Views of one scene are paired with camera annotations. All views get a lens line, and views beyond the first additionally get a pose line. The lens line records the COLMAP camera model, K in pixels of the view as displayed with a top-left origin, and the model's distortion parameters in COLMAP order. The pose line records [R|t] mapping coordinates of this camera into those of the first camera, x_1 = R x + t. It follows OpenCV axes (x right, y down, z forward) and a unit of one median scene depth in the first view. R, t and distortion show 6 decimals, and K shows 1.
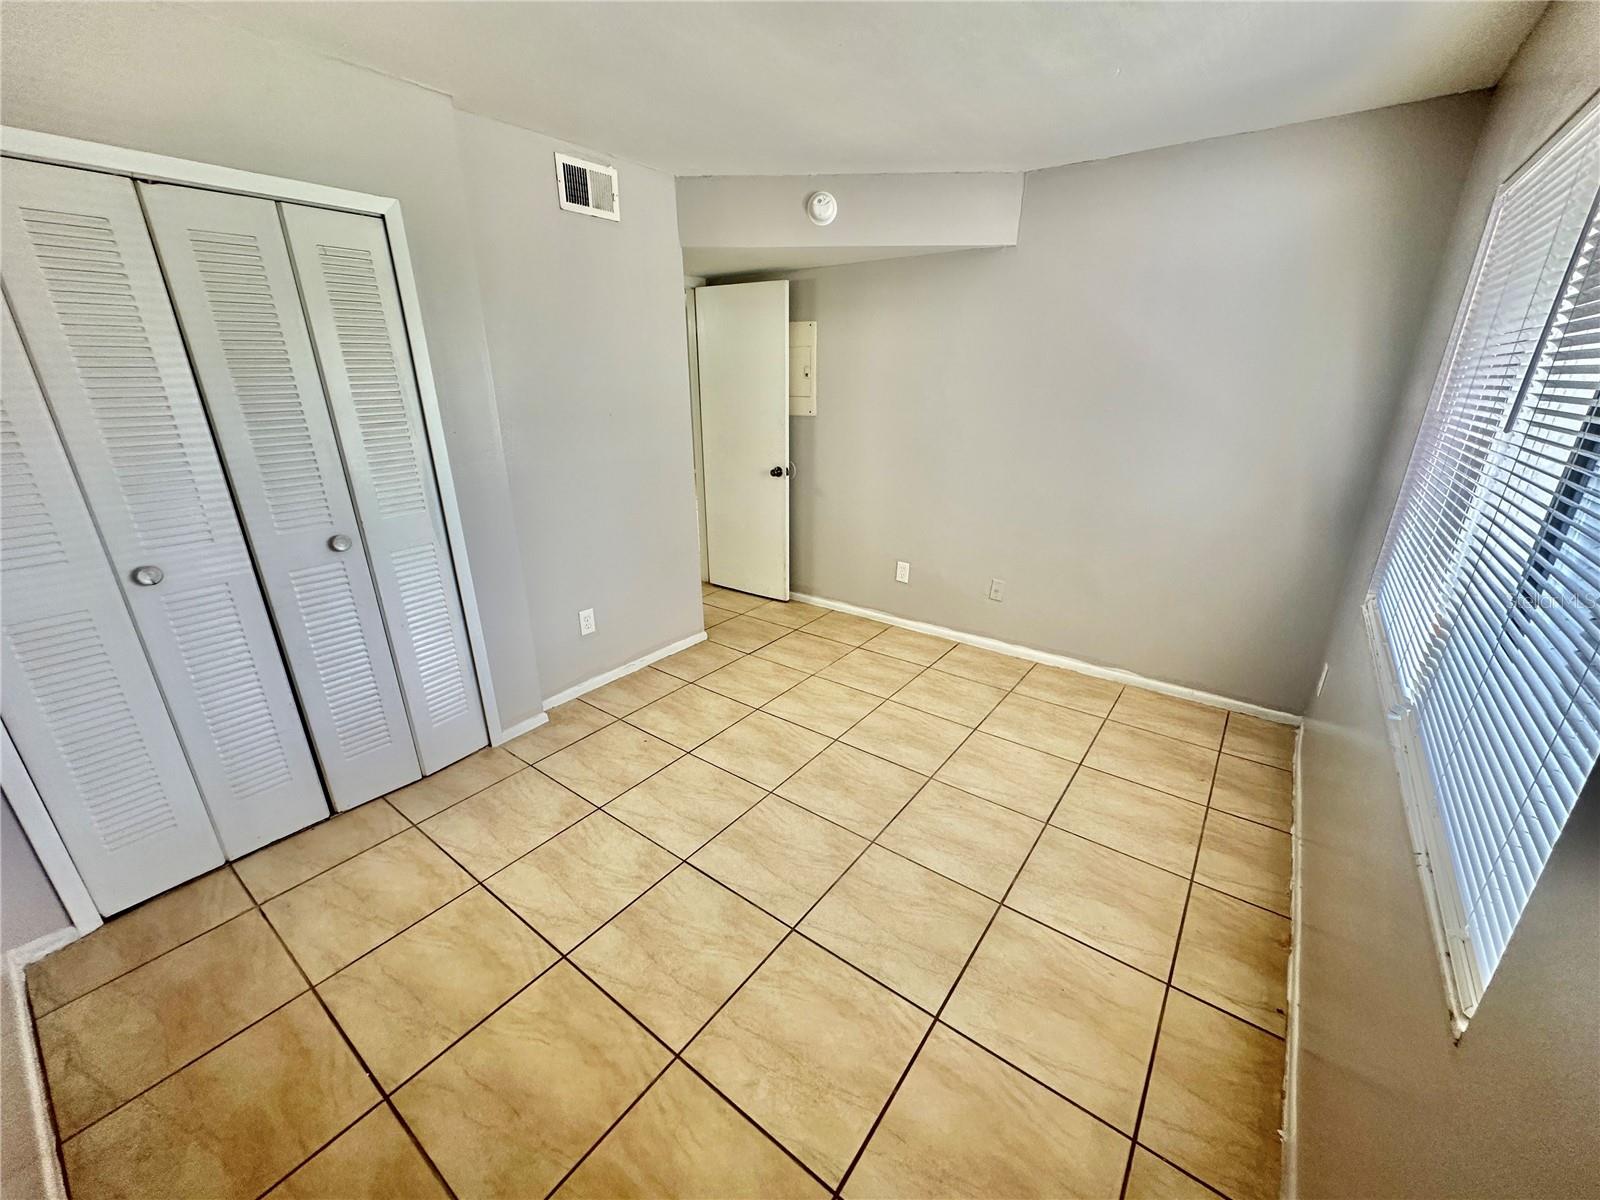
lens RADIAL K [[634.9, 0, 793.2], [0, 634.9, 613.4], [0, 0, 1]] dist [0.001978, 0.000238]
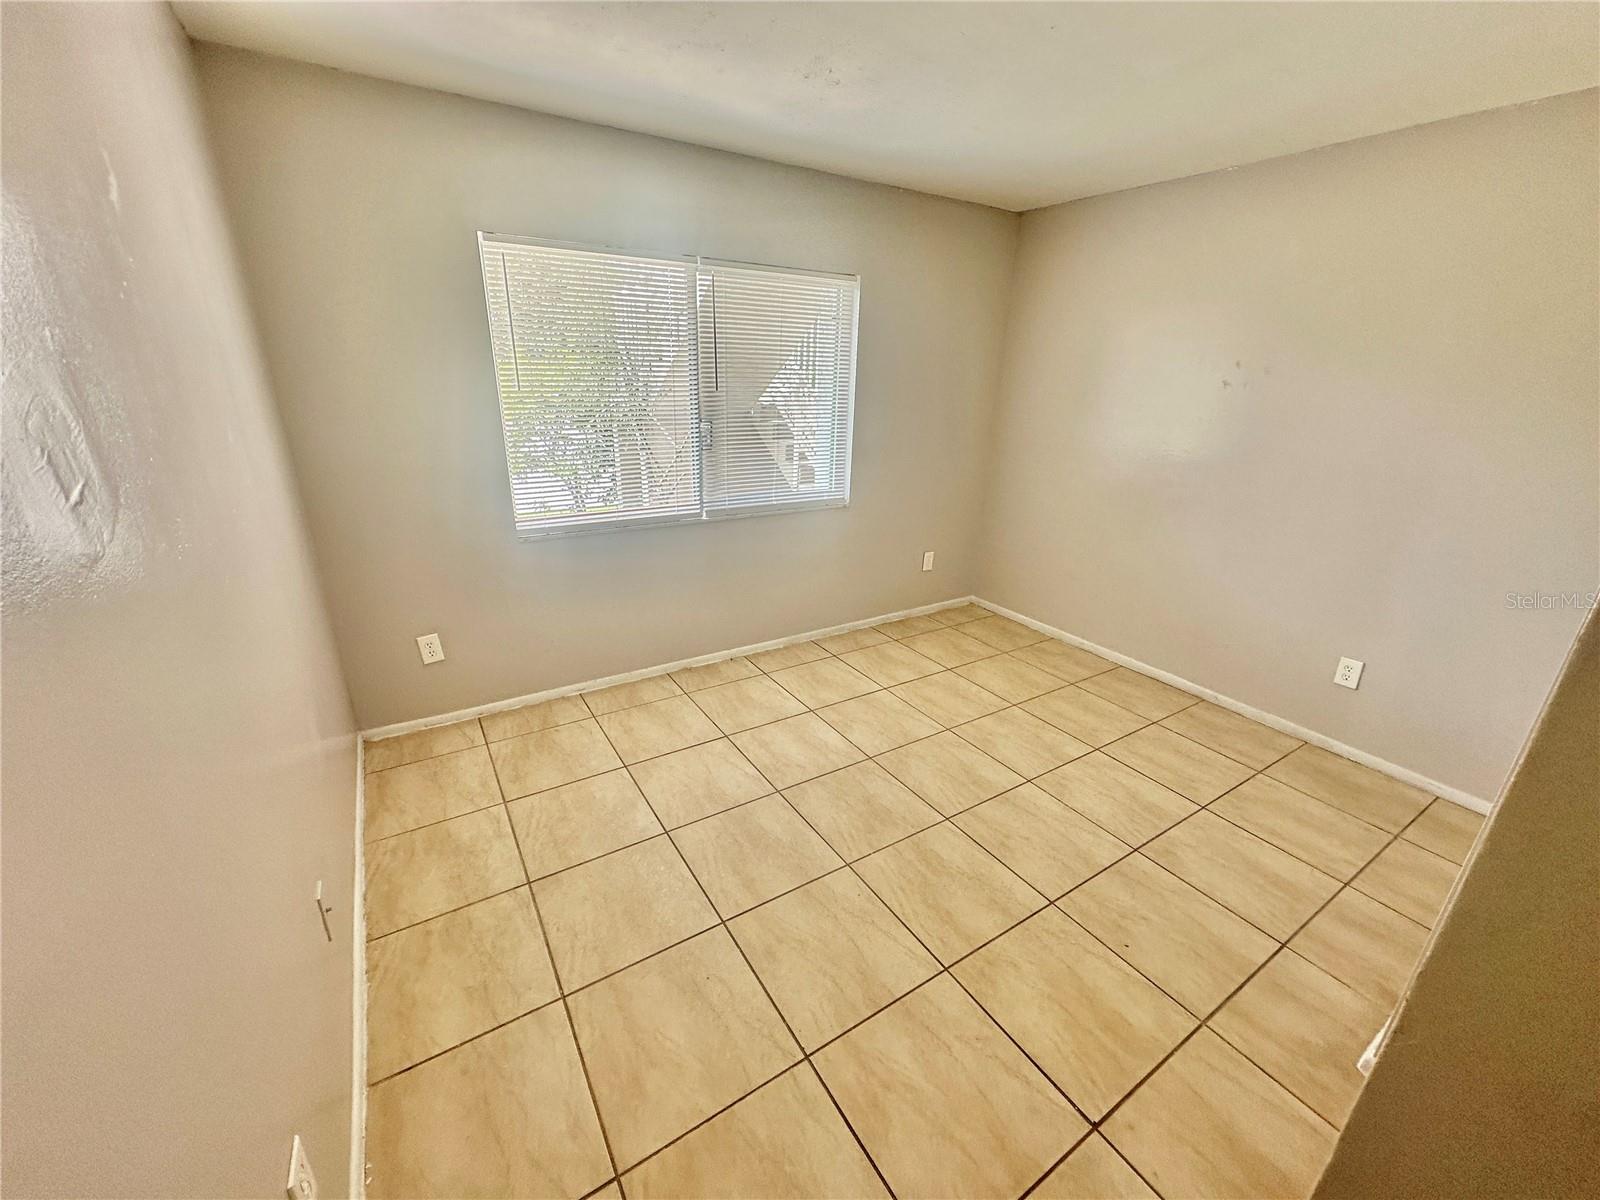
lens RADIAL K [[634.9, 0, 797.9], [0, 634.9, 598.8], [0, 0, 1]] dist [0.001978, 0.000238]
pose [[-0.937189, -0.140543, 0.319256, -0.083974], [0.100518, 0.767606, 0.632991, -0.610408], [-0.334025, 0.625323, -0.705265, 1.574463]]
